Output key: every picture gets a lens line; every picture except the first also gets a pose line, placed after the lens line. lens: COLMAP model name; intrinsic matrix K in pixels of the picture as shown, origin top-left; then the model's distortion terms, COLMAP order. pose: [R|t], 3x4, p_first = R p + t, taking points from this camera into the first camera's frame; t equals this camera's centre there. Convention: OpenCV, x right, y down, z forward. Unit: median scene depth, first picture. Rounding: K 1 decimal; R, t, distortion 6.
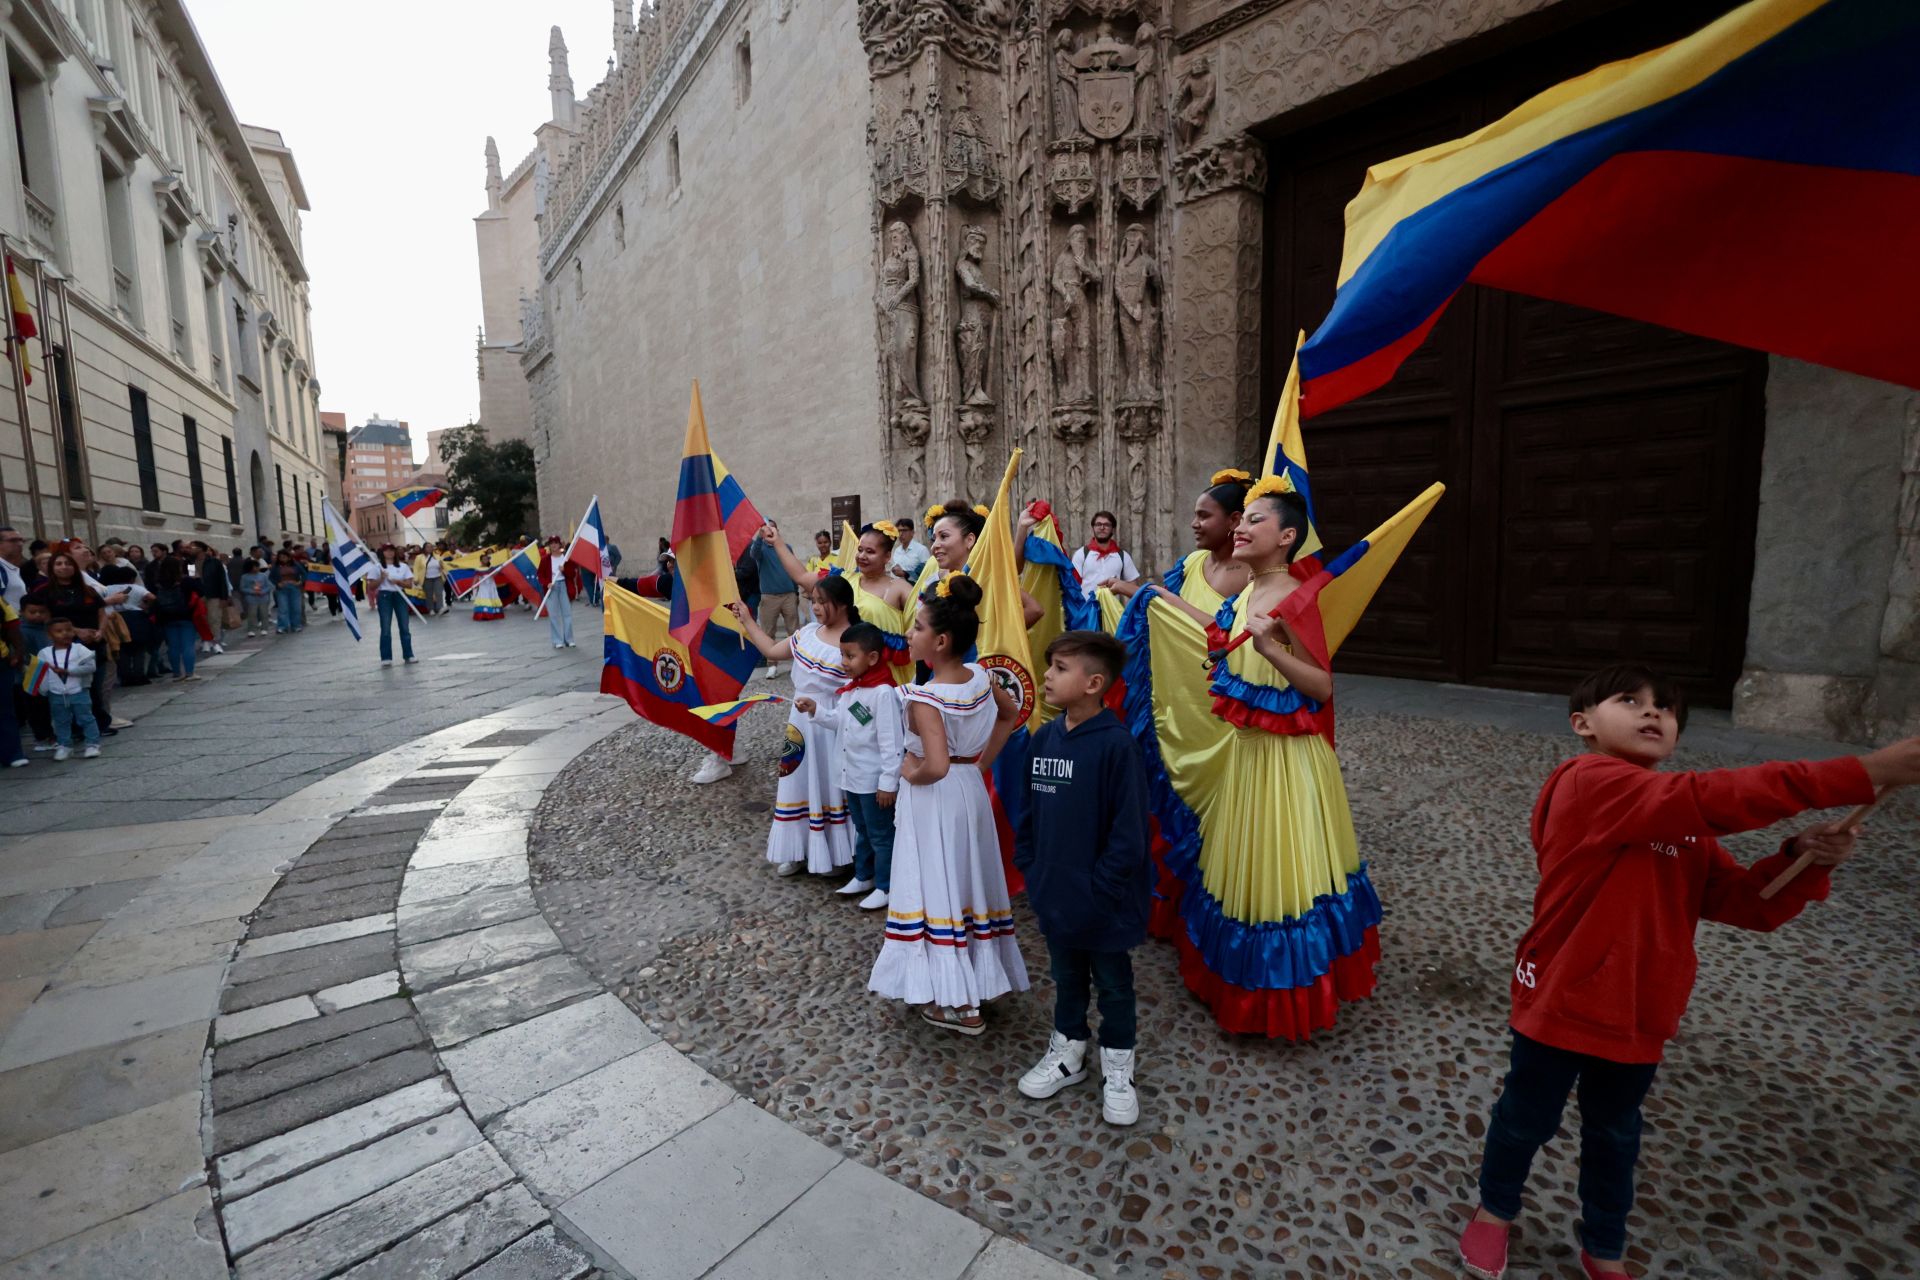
lens RADIAL K [[883.0, 0, 980.9], [0, 883.0, 652.7], [0, 0, 1]] dist [-0.010117, -0.000125]
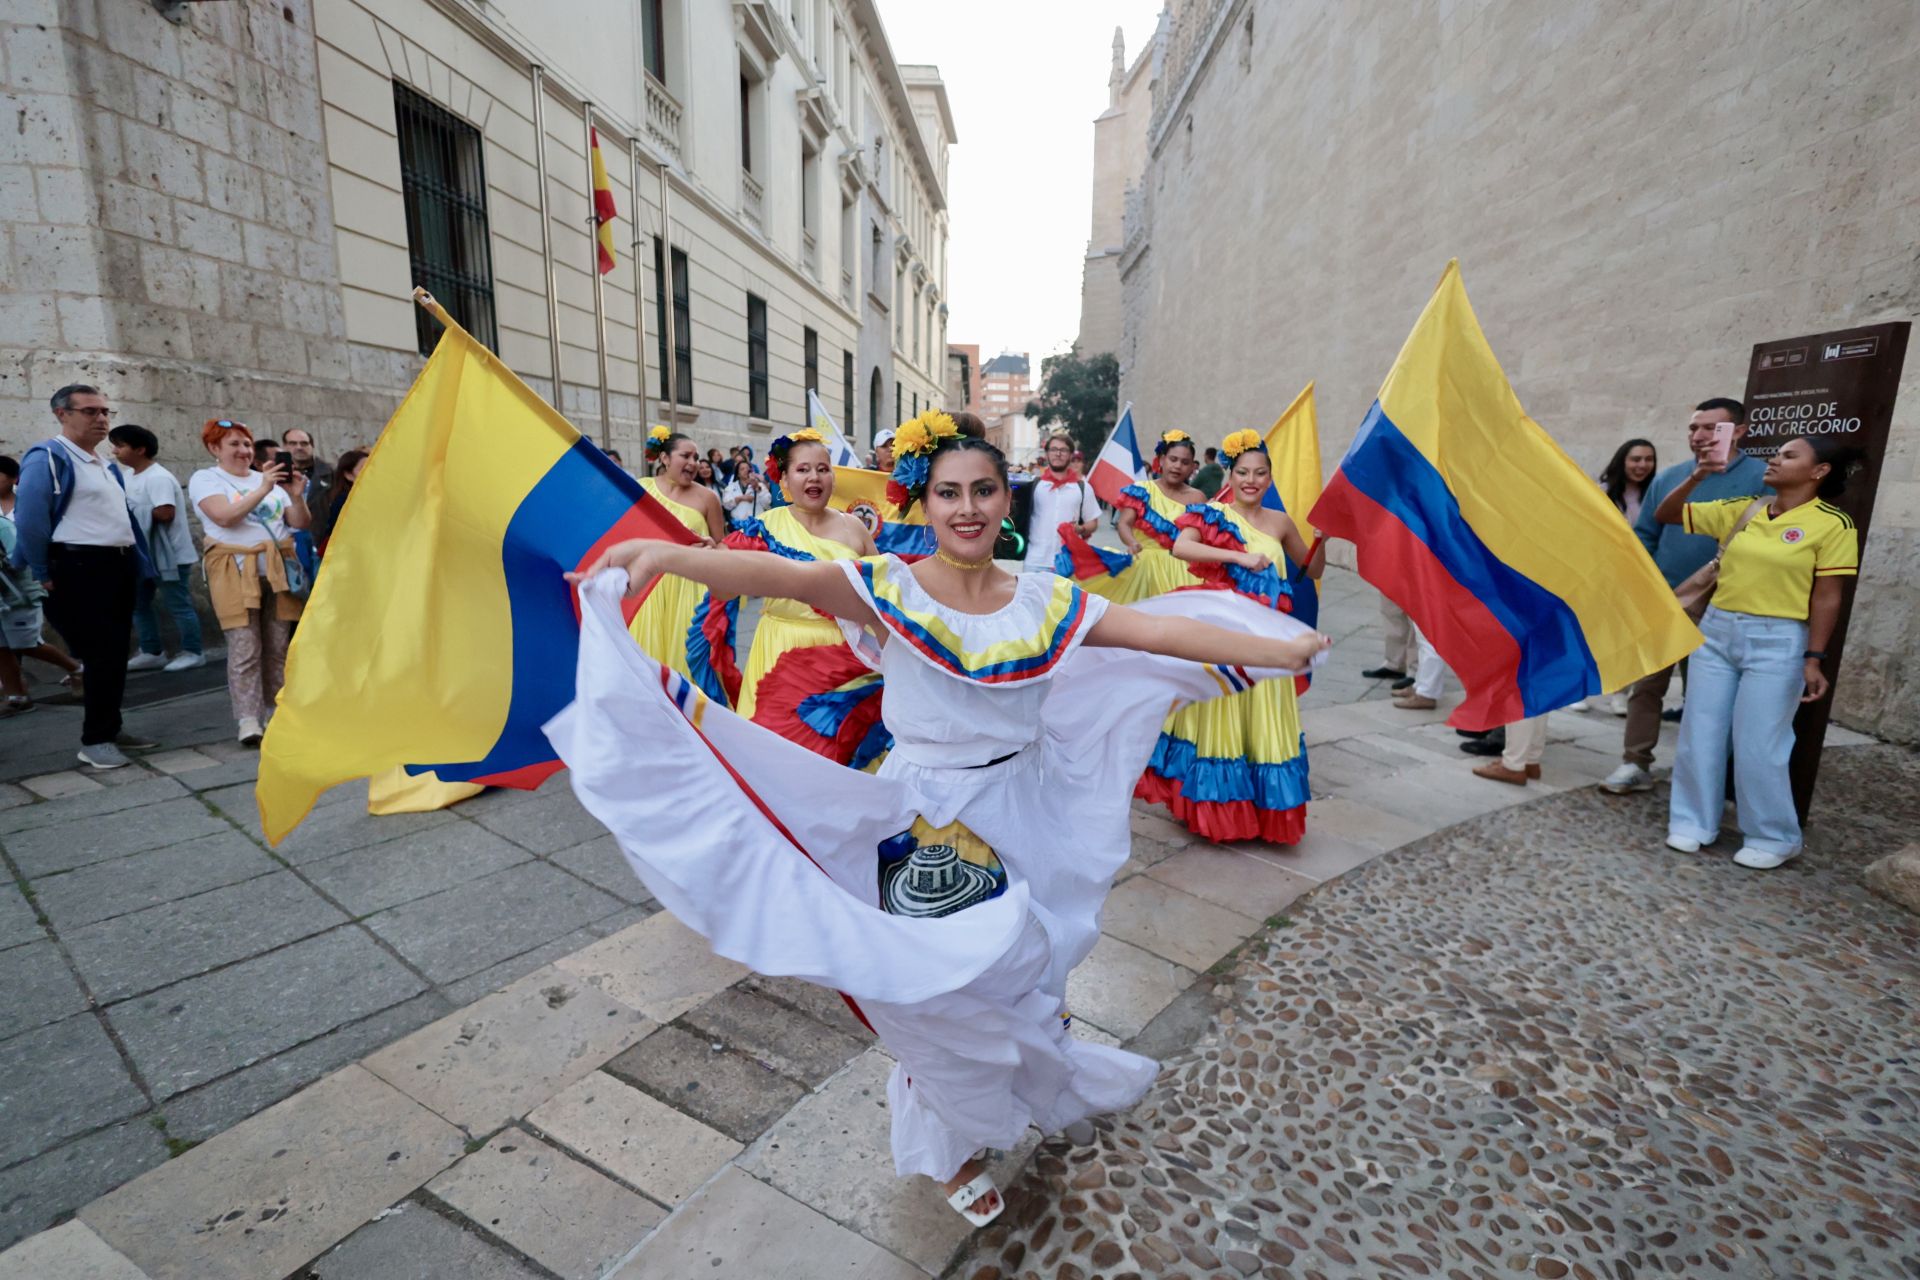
lens RADIAL K [[894.7, 0, 960.4], [0, 894.7, 630.2], [0, 0, 1]] dist [-0.002149, 0.000669]
pose [[0.800264, 0.136070, -0.584006, -0.111447], [-0.104421, 0.990656, 0.087730, -0.031783], [0.590487, -0.009224, 0.806995, 0.283446]]
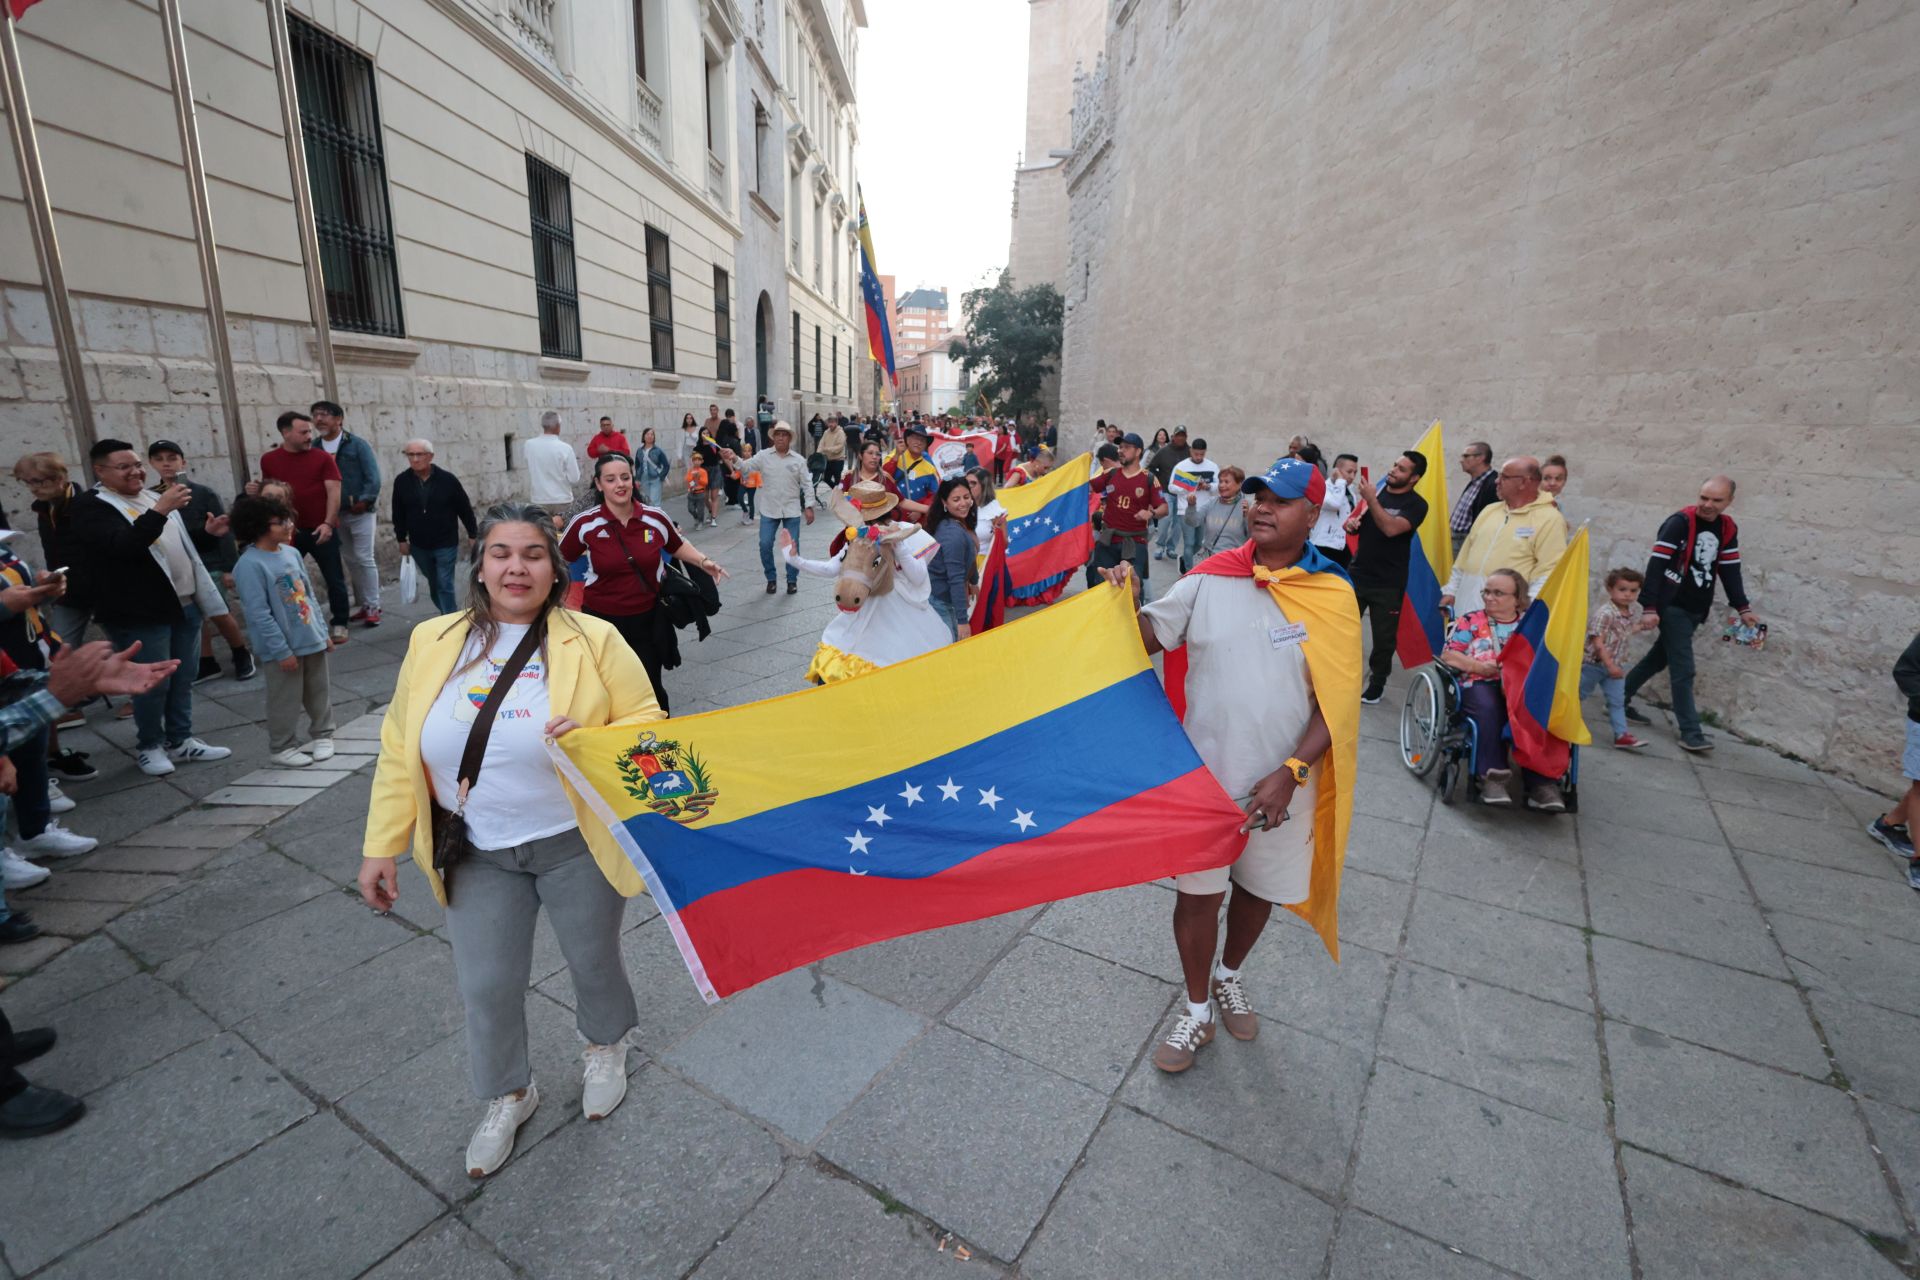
lens RADIAL K [[894.7, 0, 960.4], [0, 894.7, 630.2], [0, 0, 1]] dist [-0.002149, 0.000669]
pose [[0.850954, 0.167398, -0.497851, -0.298216], [-0.110398, 0.983683, 0.142055, -0.084719], [0.513507, -0.065920, 0.855549, 0.536170]]
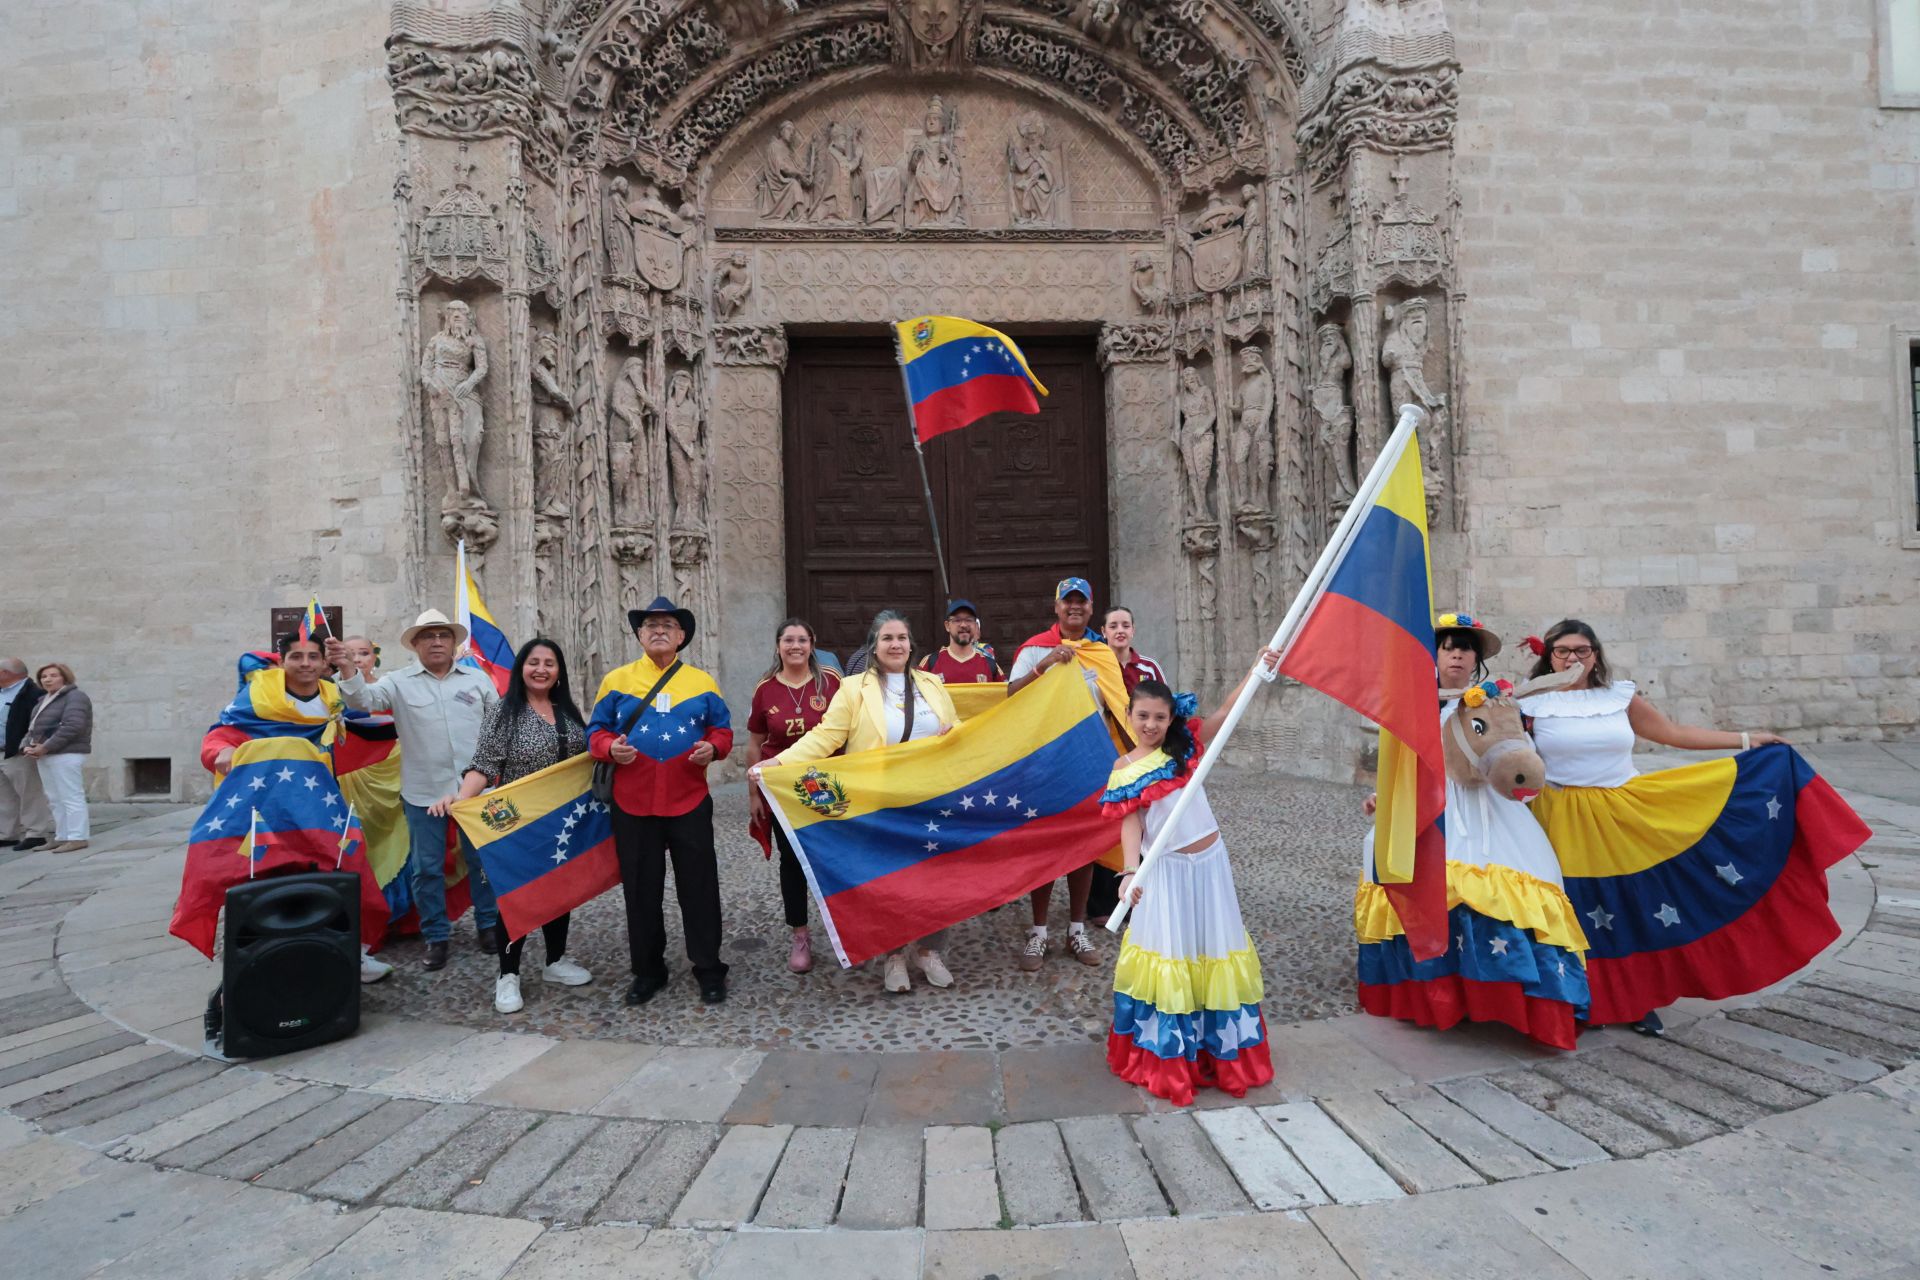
lens RADIAL K [[873.7, 0, 963.6], [0, 873.7, 650.8], [0, 0, 1]] dist [-0.000503, 0.000188]
pose [[0.616542, 0.005099, 0.787305, -0.215339], [0.113012, 0.989051, -0.094906, -0.002937], [-0.779169, 0.147488, 0.609215, 0.060819]]
